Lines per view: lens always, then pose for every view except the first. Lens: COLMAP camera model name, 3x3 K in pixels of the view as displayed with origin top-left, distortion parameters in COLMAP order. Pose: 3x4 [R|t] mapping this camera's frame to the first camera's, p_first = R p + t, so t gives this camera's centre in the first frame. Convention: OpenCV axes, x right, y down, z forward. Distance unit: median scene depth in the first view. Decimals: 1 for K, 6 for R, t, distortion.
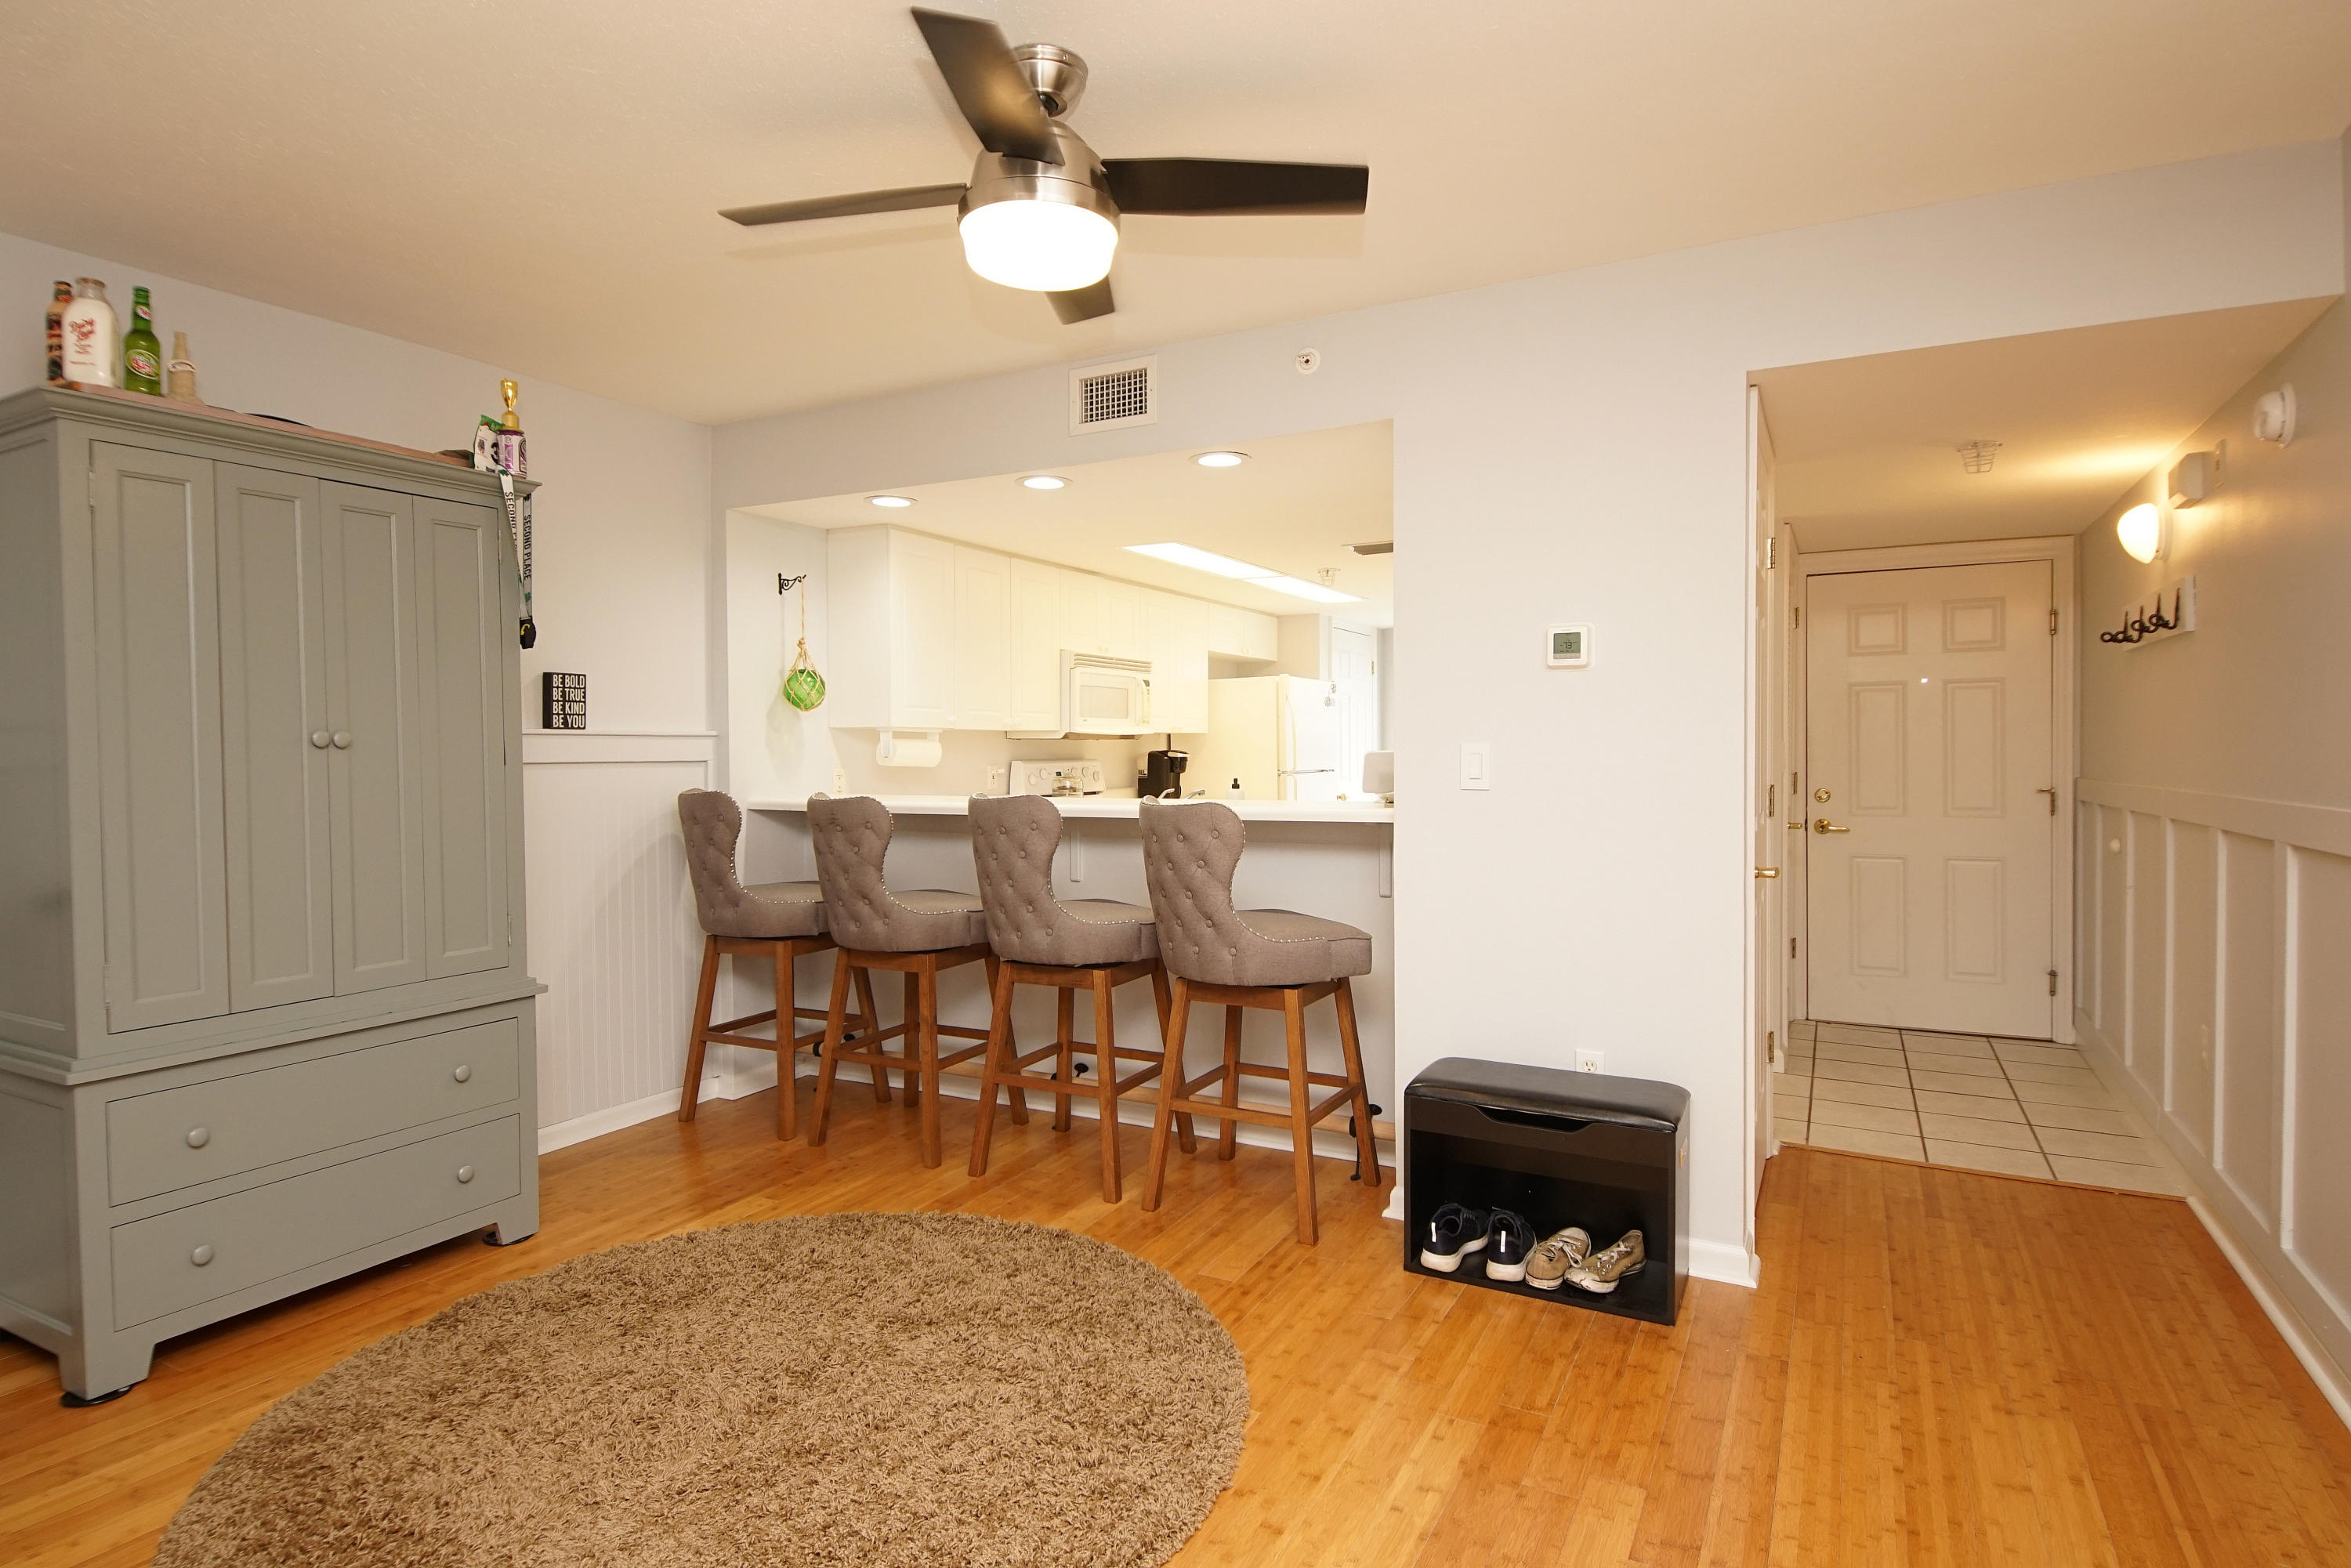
lens RADIAL K [[1256.7, 0, 1159.1], [0, 1256.7, 775.0], [0, 0, 1]] dist [0.028518, -0.030999]
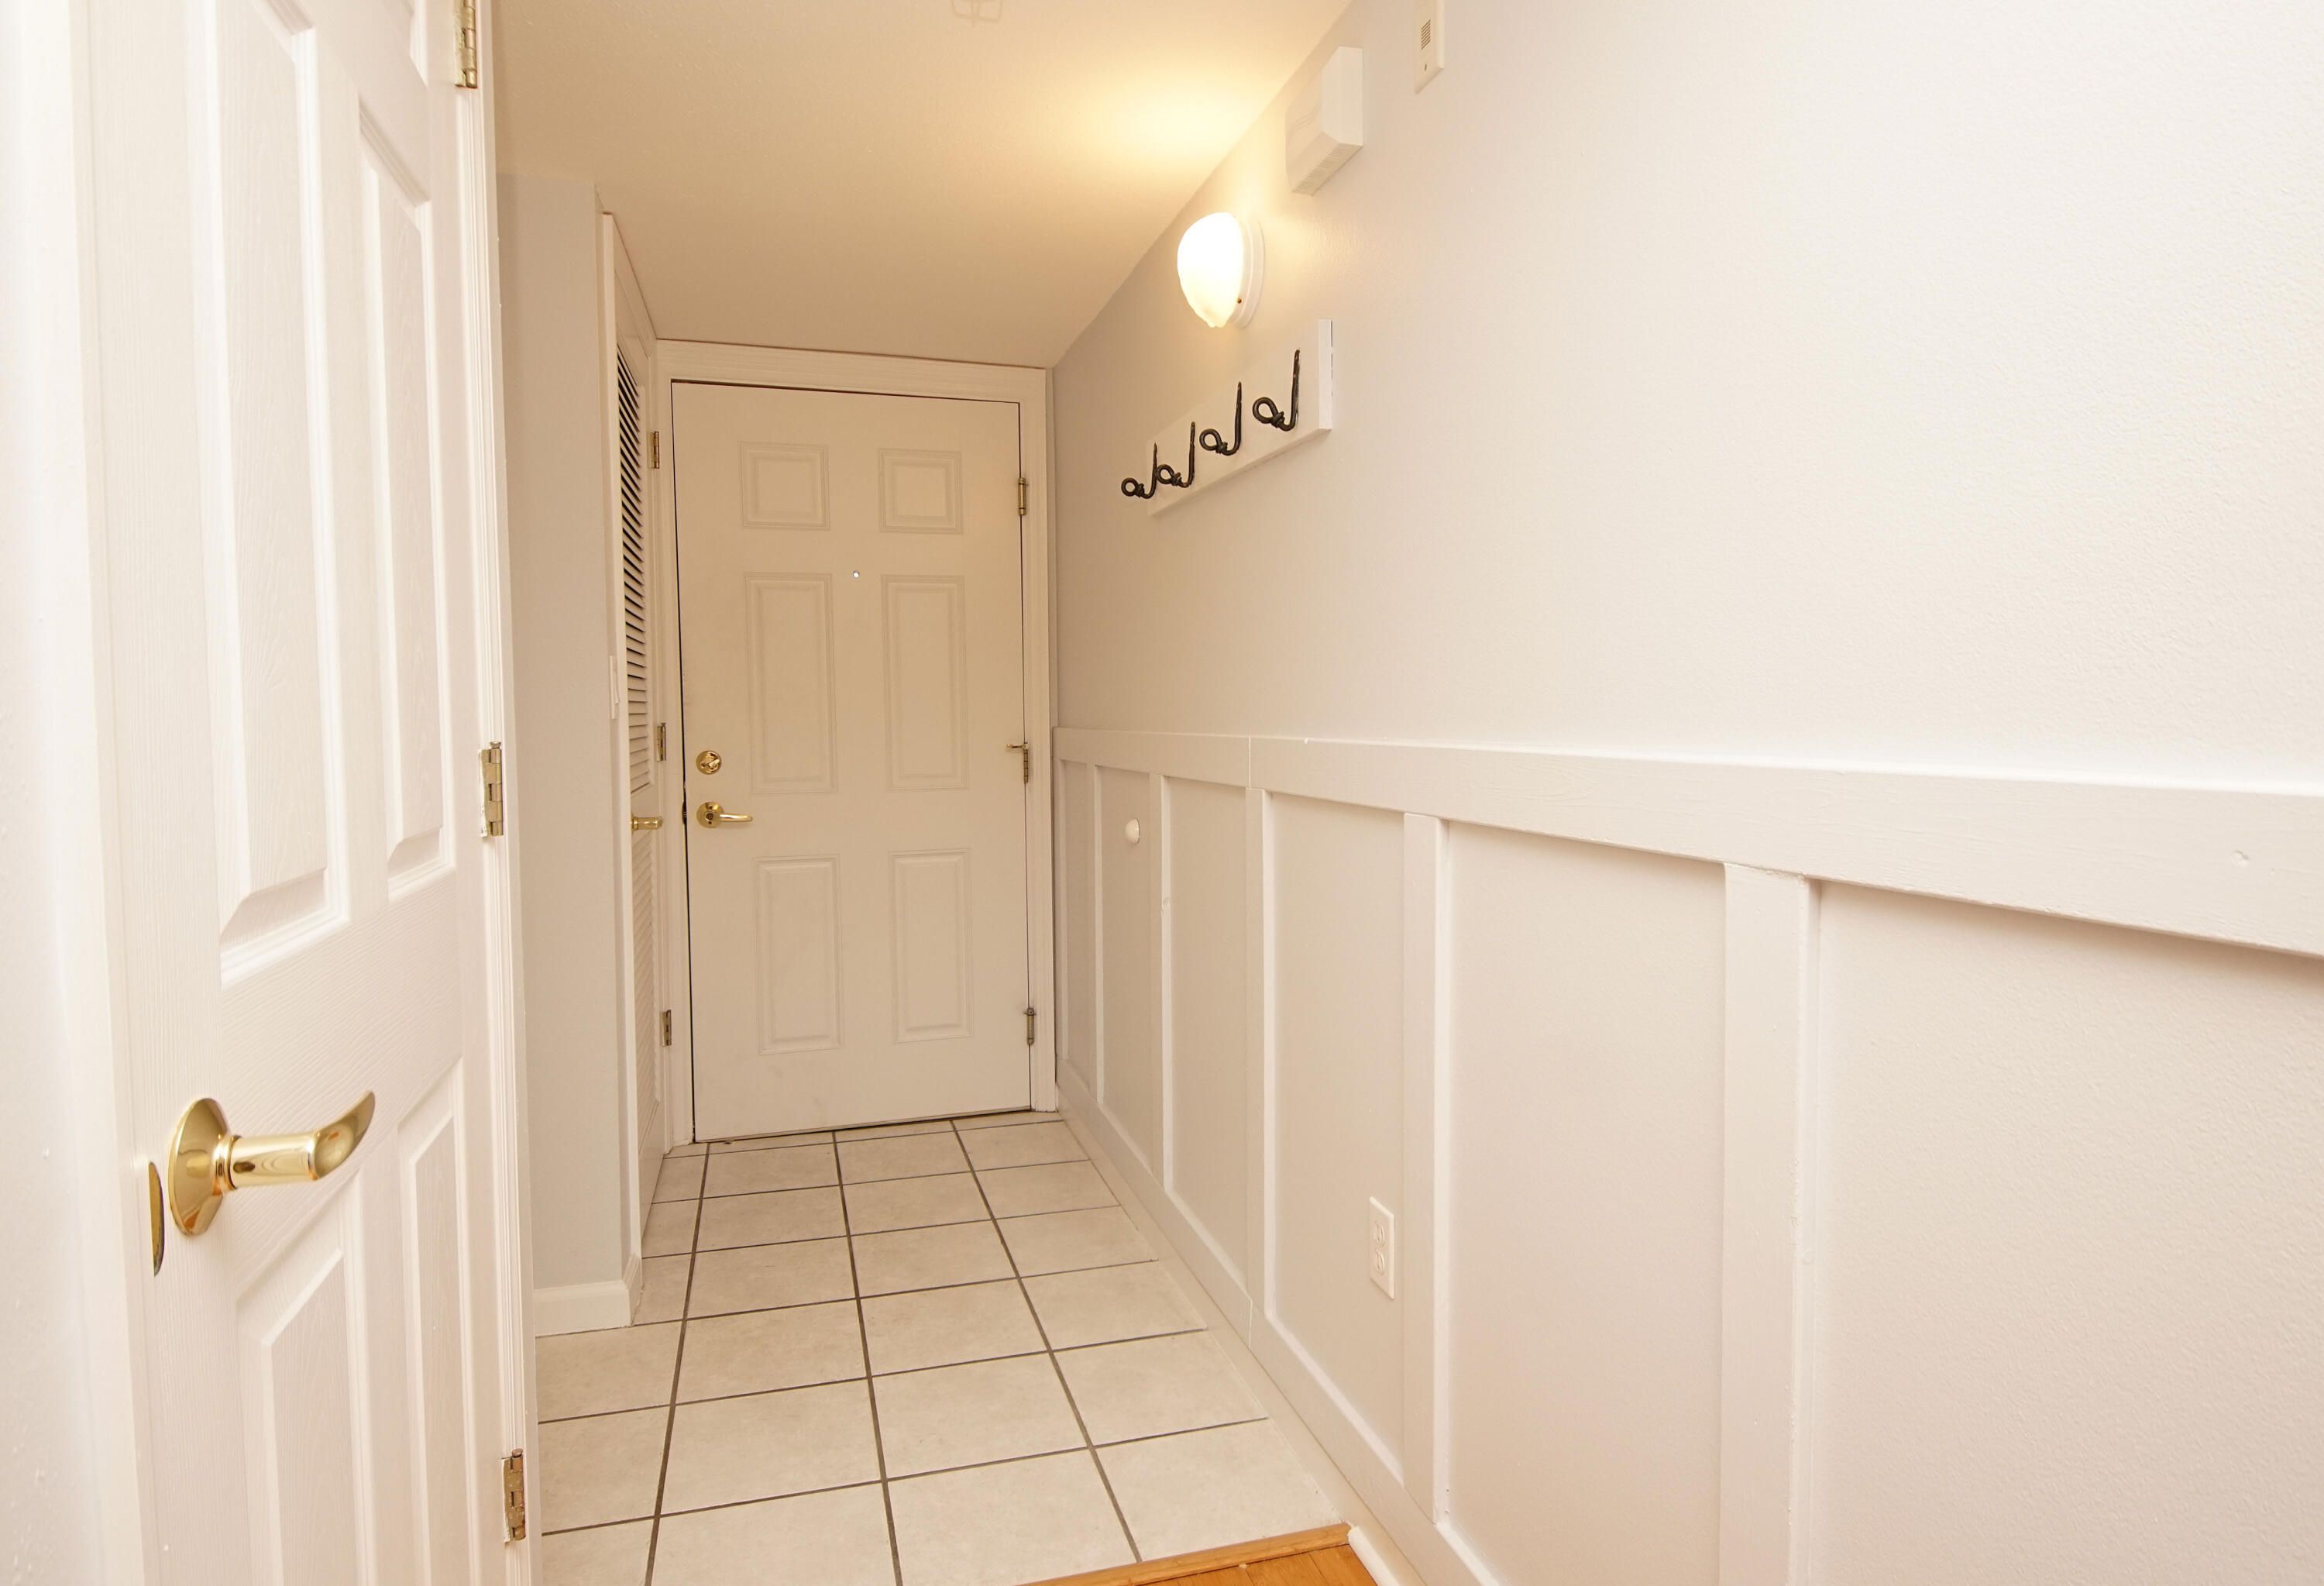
lens RADIAL K [[1297.9, 0, 1172.3], [0, 1297.9, 776.7], [0, 0, 1]] dist [0.019162, 0.000262]
pose [[0.700676, -0.034390, 0.712650, 0.323036], [0.014543, 0.999319, 0.033925, 0.007452], [-0.713331, -0.013406, 0.700699, 0.557458]]
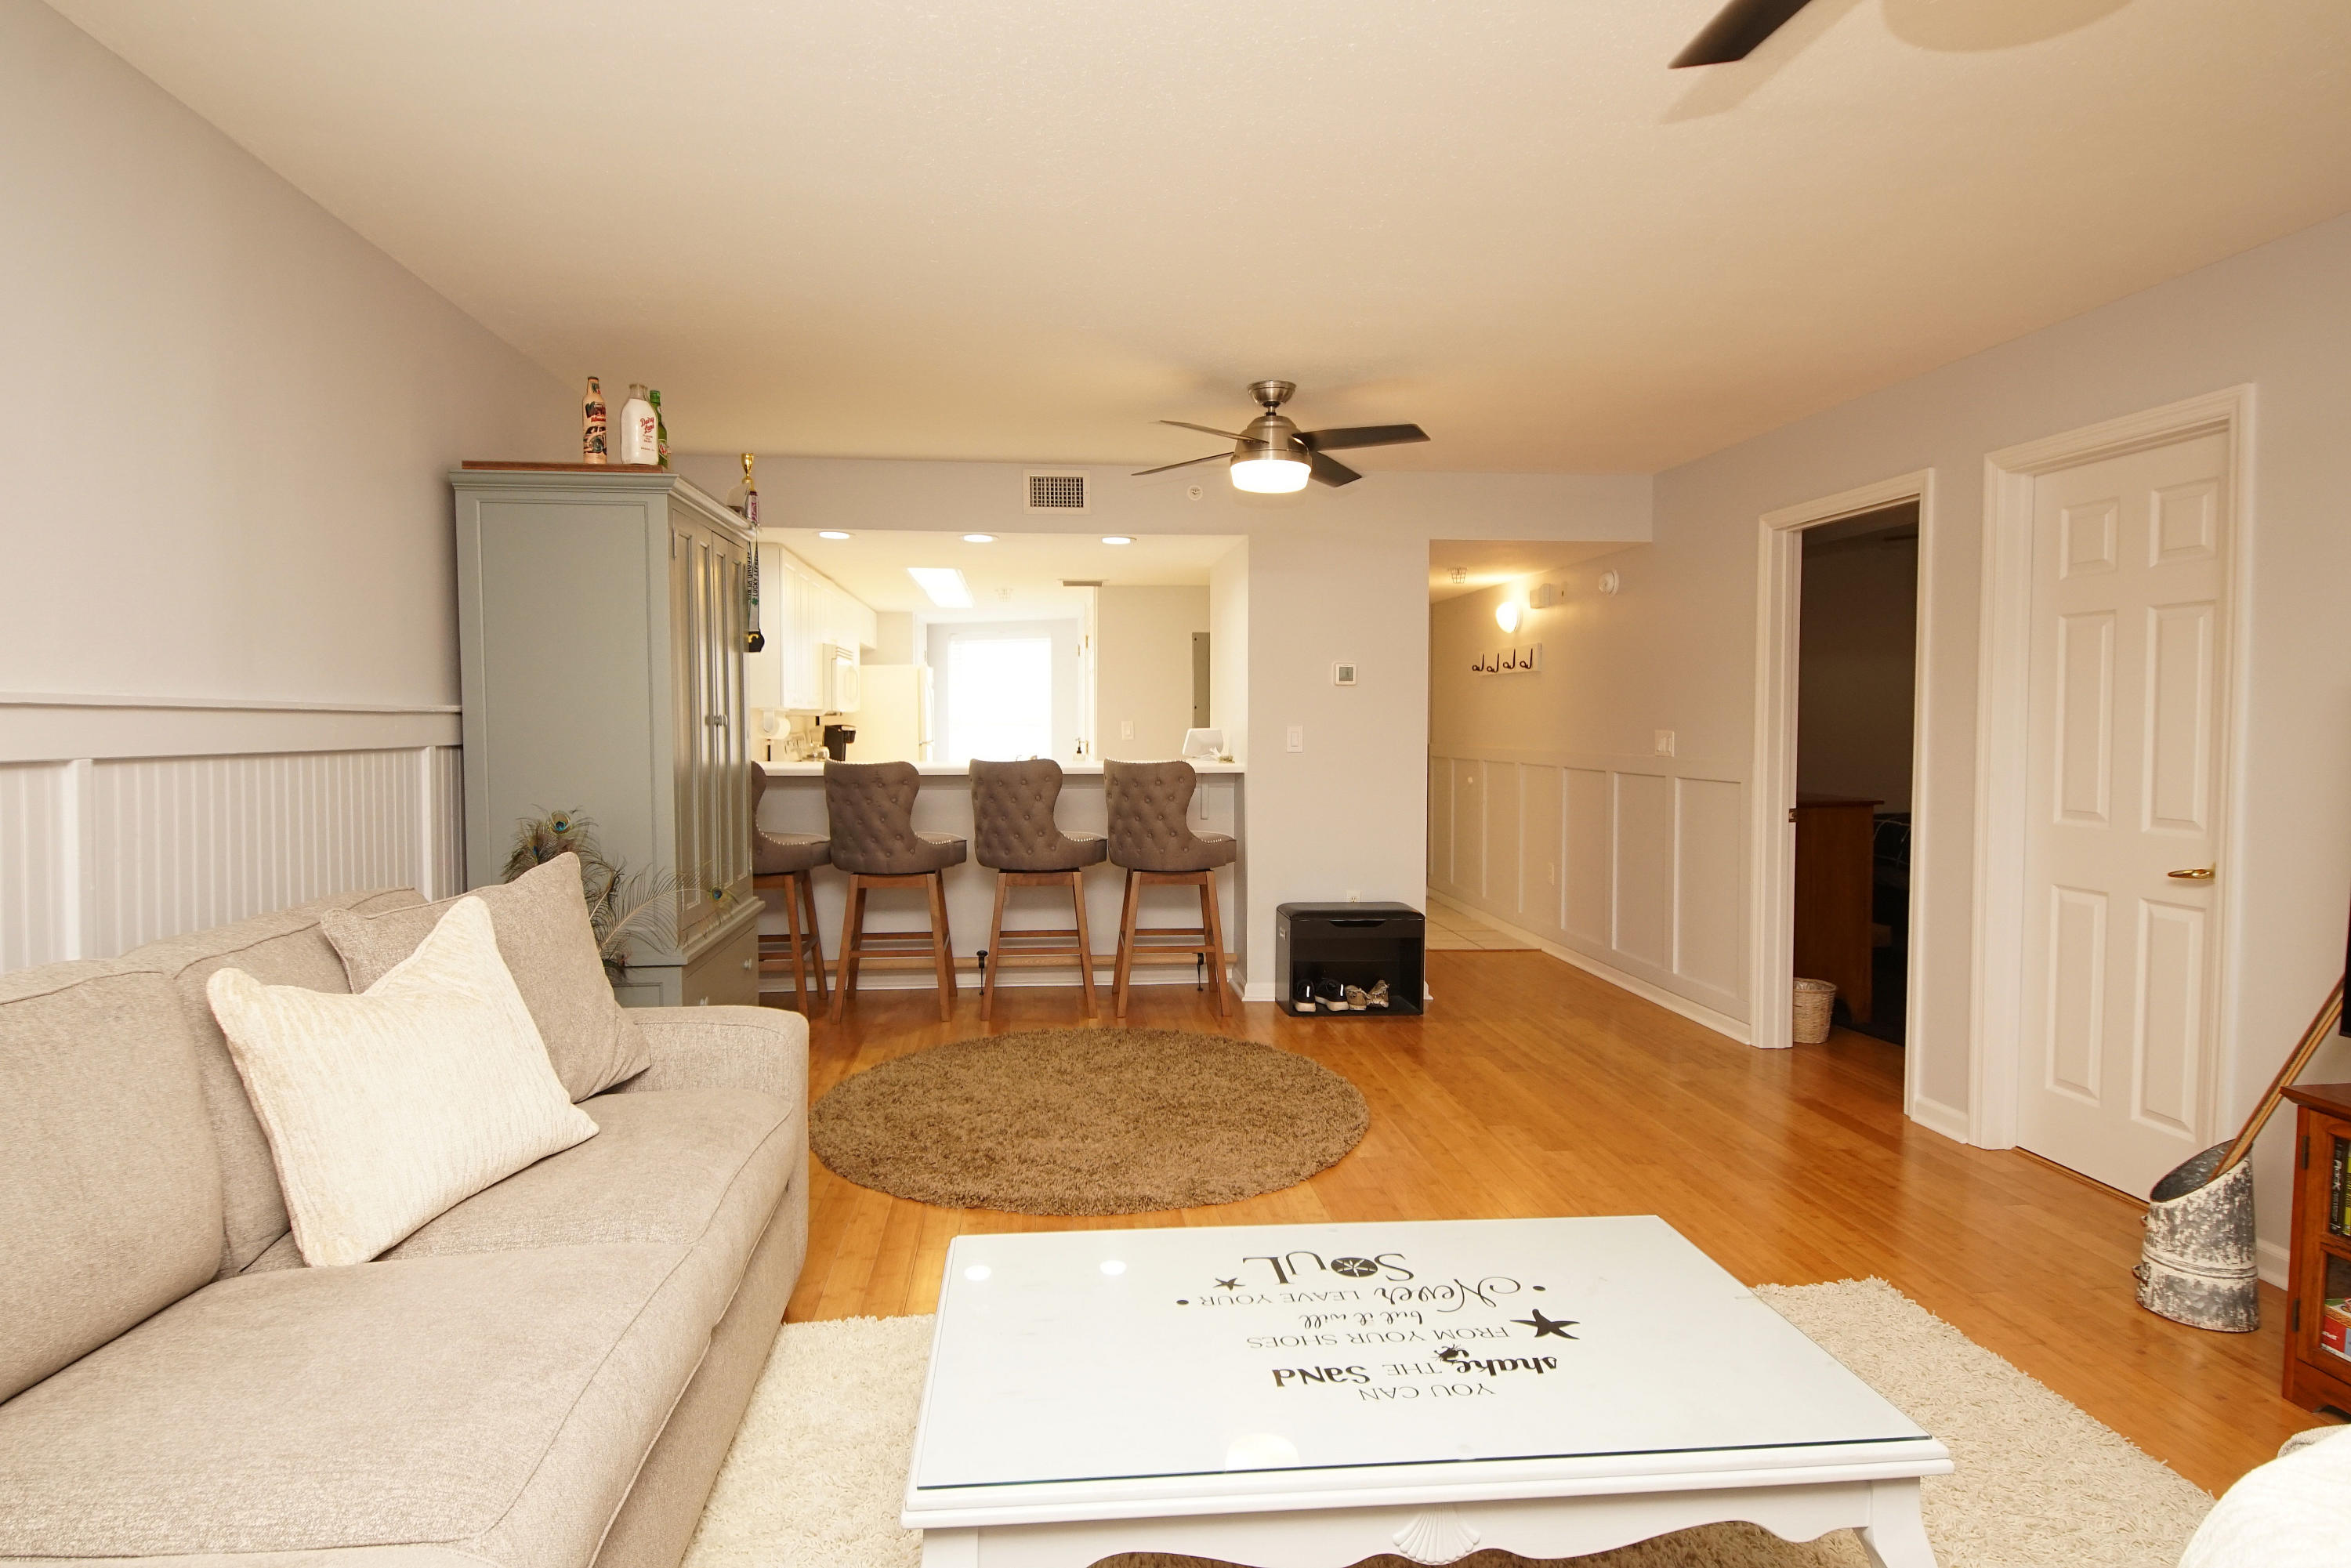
lens RADIAL K [[1256.7, 0, 1169.4], [0, 1256.7, 771.2], [0, 0, 1]] dist [0.028518, -0.030999]
pose [[0.820917, -0.016728, 0.570803, -0.685604], [0.004069, 0.999717, 0.023445, -0.003042], [-0.571034, -0.016924, 0.820752, -0.268867]]
